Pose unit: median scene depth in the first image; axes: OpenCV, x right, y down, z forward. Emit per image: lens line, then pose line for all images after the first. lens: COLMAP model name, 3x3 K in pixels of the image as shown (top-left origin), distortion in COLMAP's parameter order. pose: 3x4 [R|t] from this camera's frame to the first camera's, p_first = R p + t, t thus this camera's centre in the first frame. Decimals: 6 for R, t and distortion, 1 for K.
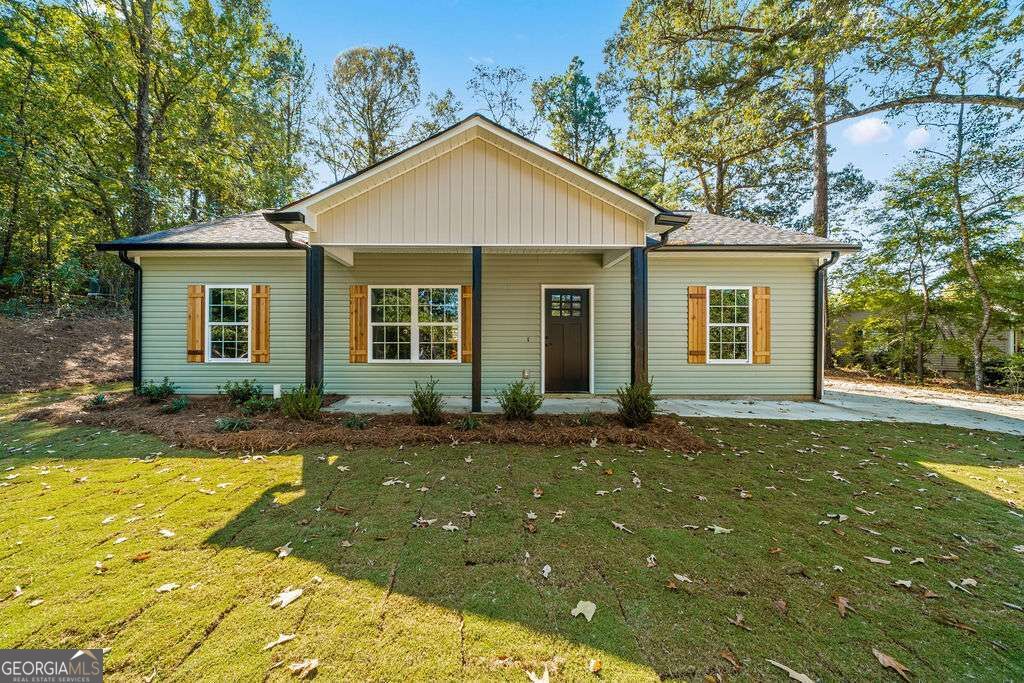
lens RADIAL K [[350.2, 0, 514.3], [0, 350.2, 339.1], [0, 0, 1]] dist [-0.012958, 0.000121]
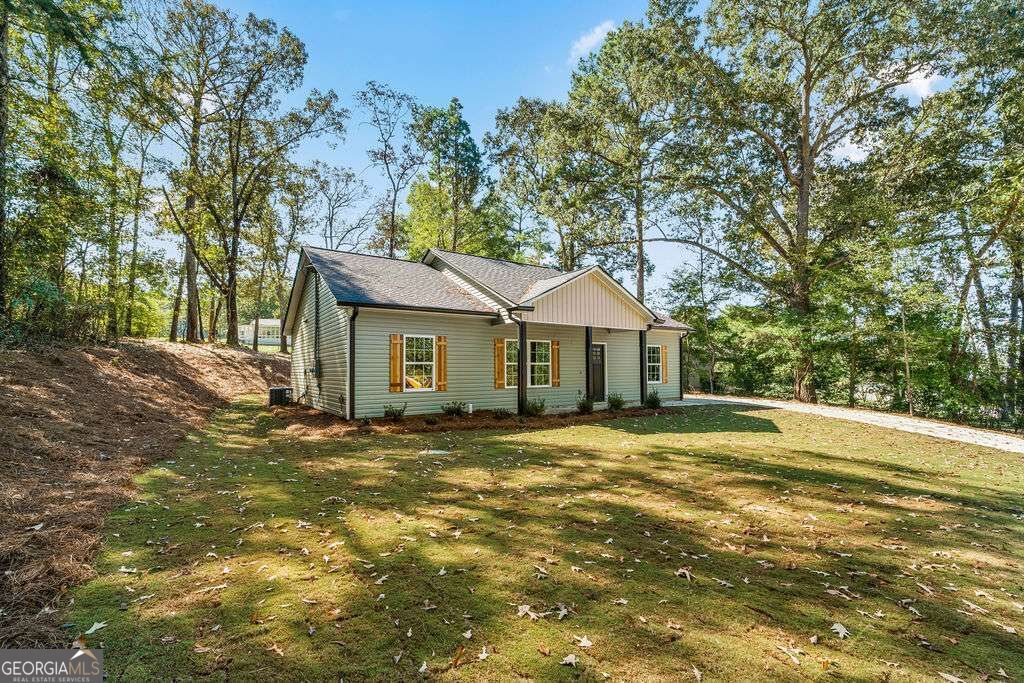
lens RADIAL K [[448.6, 0, 508.3], [0, 448.6, 353.3], [0, 0, 1]] dist [-0.042570, -0.000009]
pose [[0.824924, 0.013233, 0.565088, -1.536275], [-0.003448, 0.999825, -0.018380, -0.052182], [-0.565233, 0.013213, 0.824826, -0.662651]]
